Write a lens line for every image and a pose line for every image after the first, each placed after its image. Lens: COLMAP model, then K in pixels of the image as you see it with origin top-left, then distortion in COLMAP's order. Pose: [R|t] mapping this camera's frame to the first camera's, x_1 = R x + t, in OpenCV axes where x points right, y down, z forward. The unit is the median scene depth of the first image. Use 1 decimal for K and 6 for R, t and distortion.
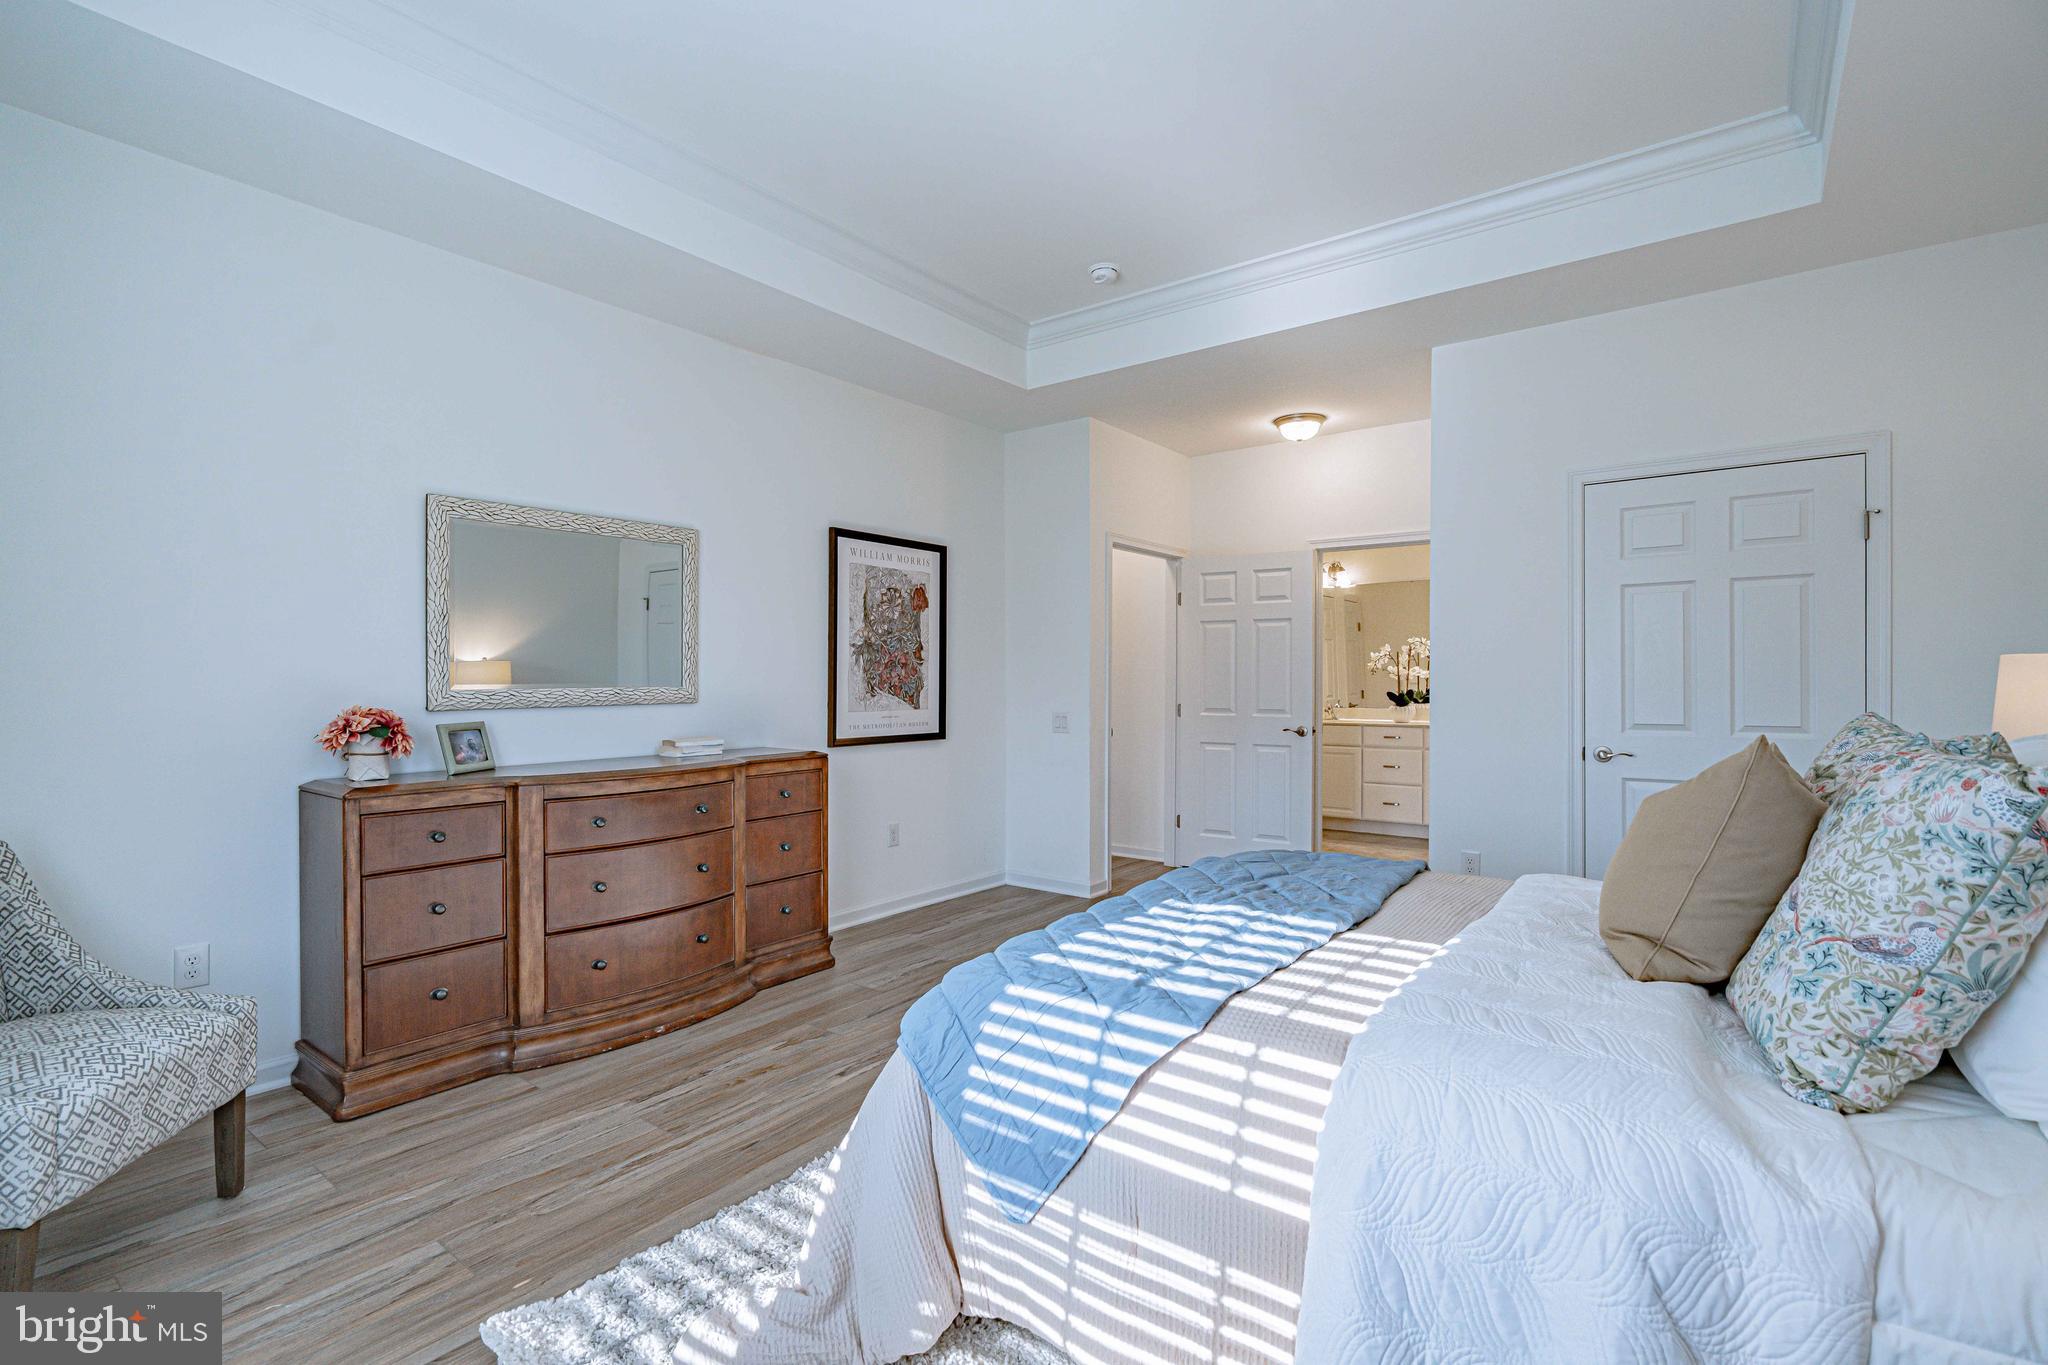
lens RADIAL K [[935.1, 0, 1021.5], [0, 935.1, 684.2], [0, 0, 1]] dist [-0.004942, 0.001956]
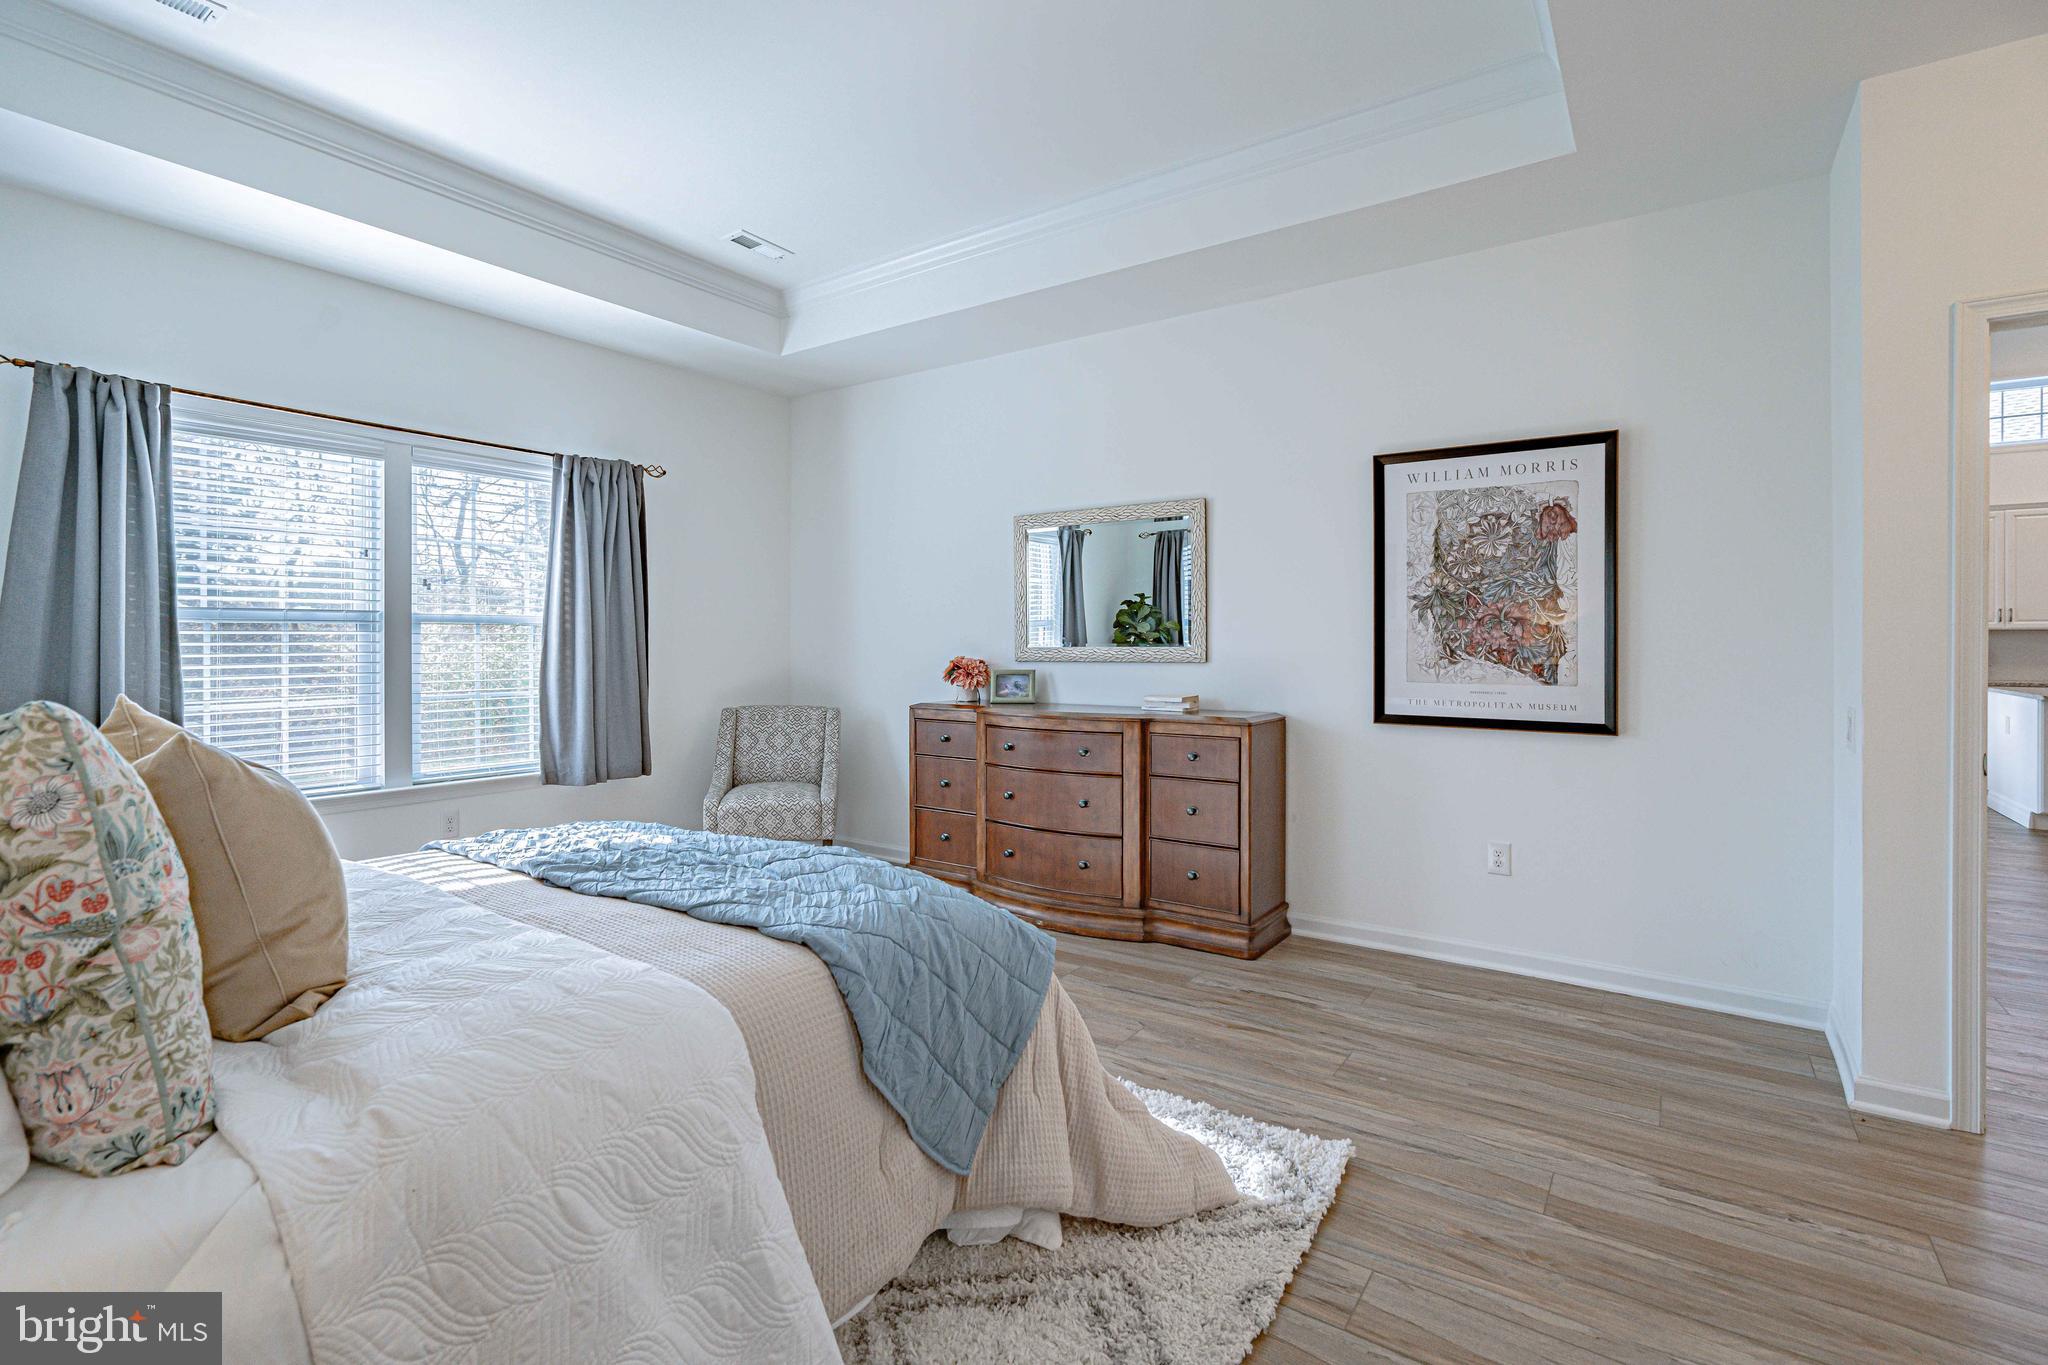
lens RADIAL K [[935.1, 0, 1003.0], [0, 935.1, 637.7], [0, 0, 1]] dist [-0.004942, 0.001956]
pose [[0.040853, -0.001885, -0.999163, 0.577594], [-0.006841, 0.999974, -0.002166, -0.003469], [0.999142, 0.006924, 0.040839, 0.608802]]
